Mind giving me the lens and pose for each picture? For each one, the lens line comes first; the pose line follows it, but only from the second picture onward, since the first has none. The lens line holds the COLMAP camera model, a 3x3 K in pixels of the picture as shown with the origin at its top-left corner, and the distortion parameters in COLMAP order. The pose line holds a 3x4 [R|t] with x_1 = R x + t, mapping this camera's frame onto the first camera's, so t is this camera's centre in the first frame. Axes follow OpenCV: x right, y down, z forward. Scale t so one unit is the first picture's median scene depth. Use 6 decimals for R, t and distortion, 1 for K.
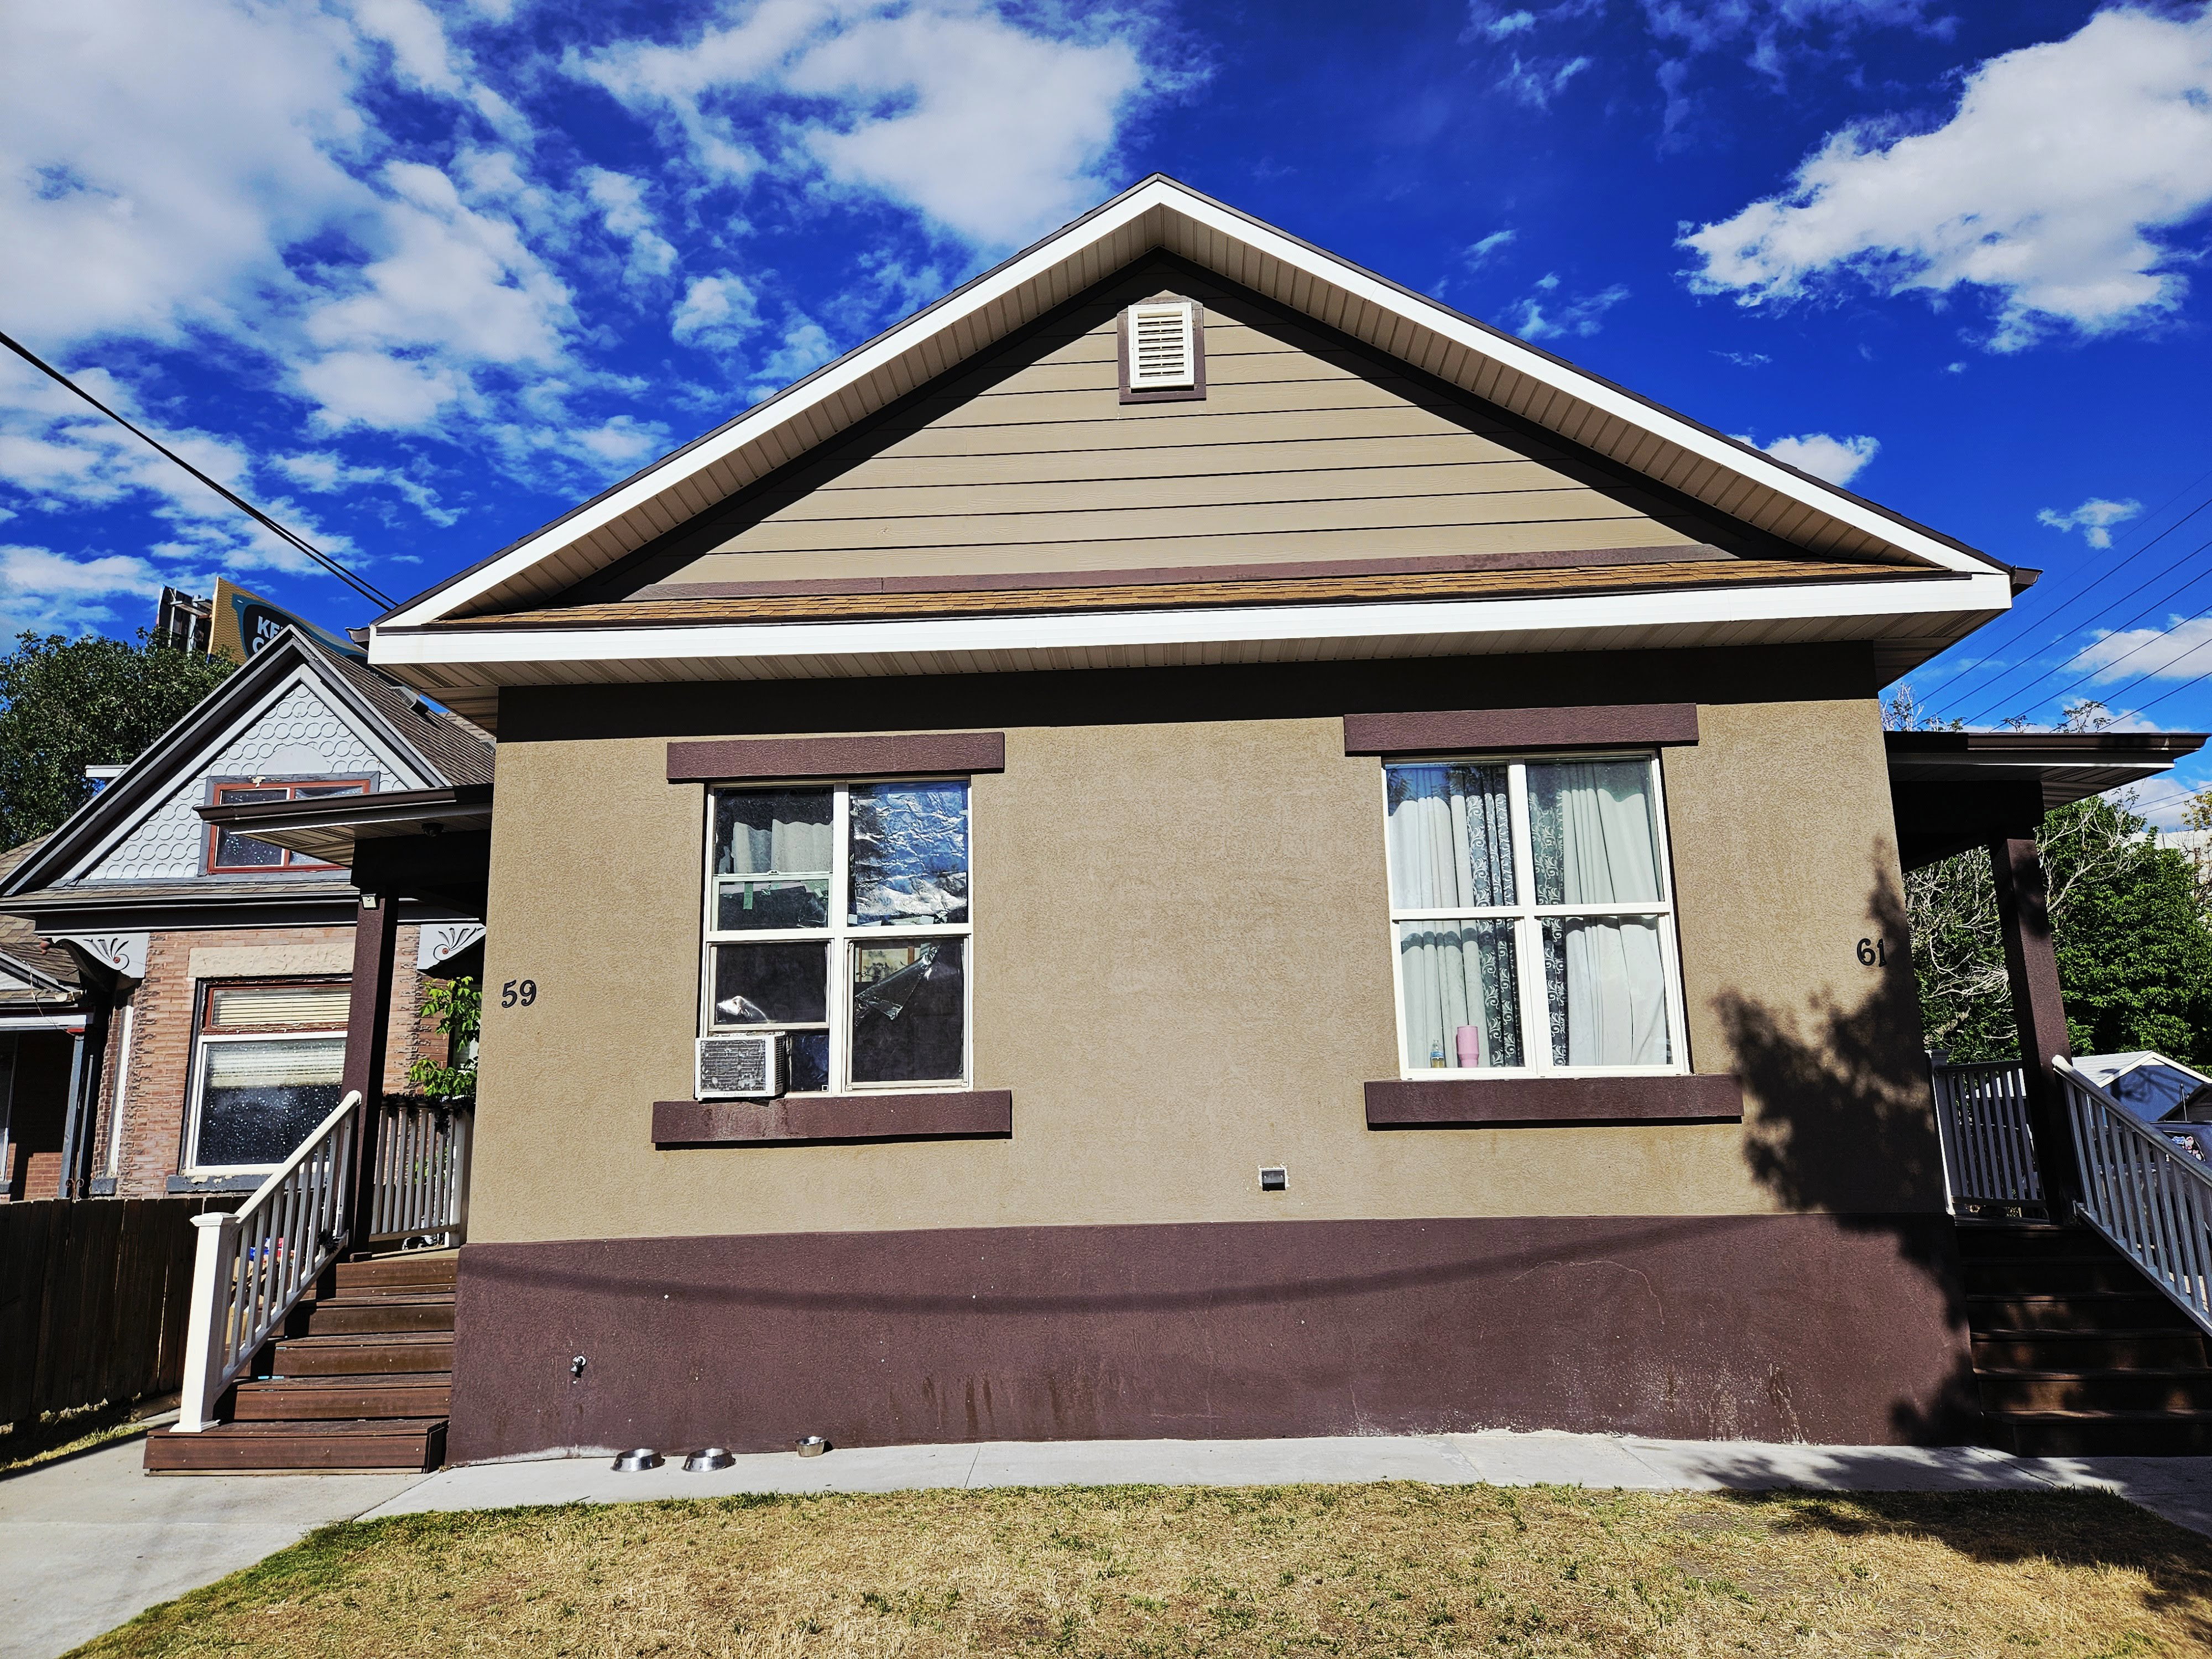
lens RADIAL K [[1467.5, 0, 1094.5], [0, 1467.5, 825.5], [0, 0, 1]] dist [0.047870, -0.020619]
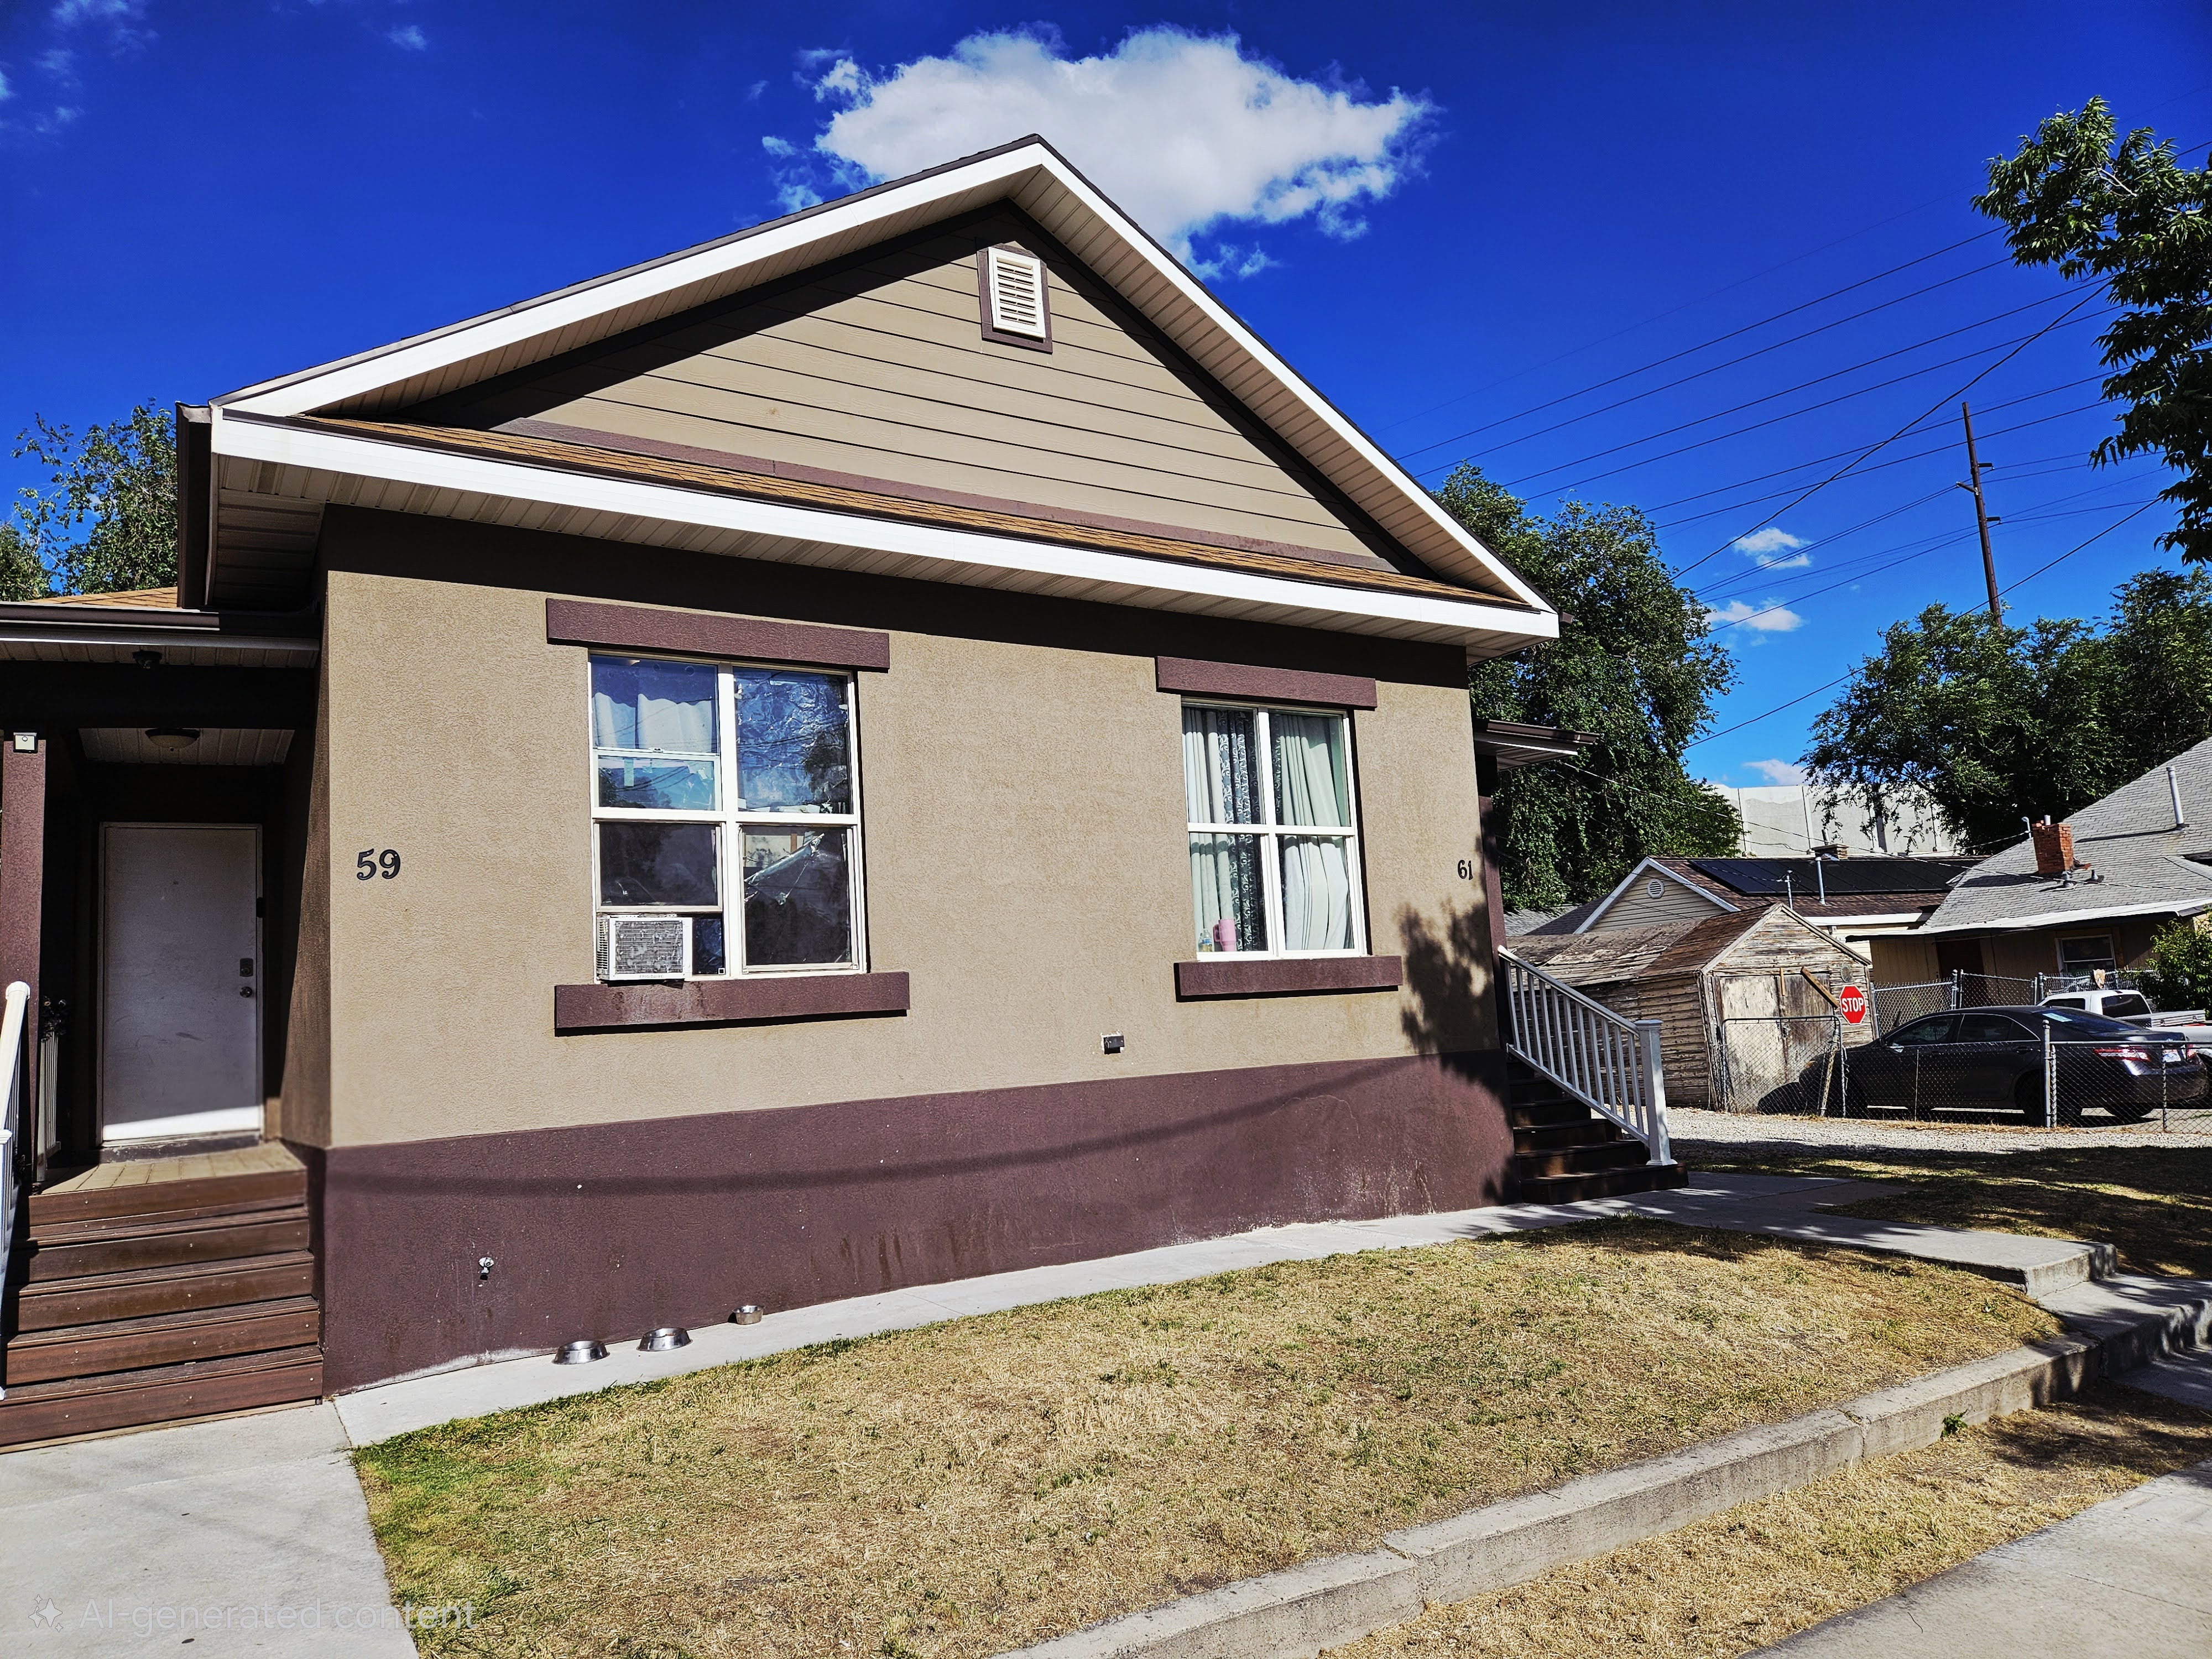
lens RADIAL K [[1467.5, 0, 1113.4], [0, 1467.5, 834.9], [0, 0, 1]] dist [0.047870, -0.020619]
pose [[0.824635, 0.048275, 0.563601, -0.529823], [-0.080725, 0.996197, 0.032783, 0.032631], [-0.559875, -0.072531, 0.825396, 0.037030]]
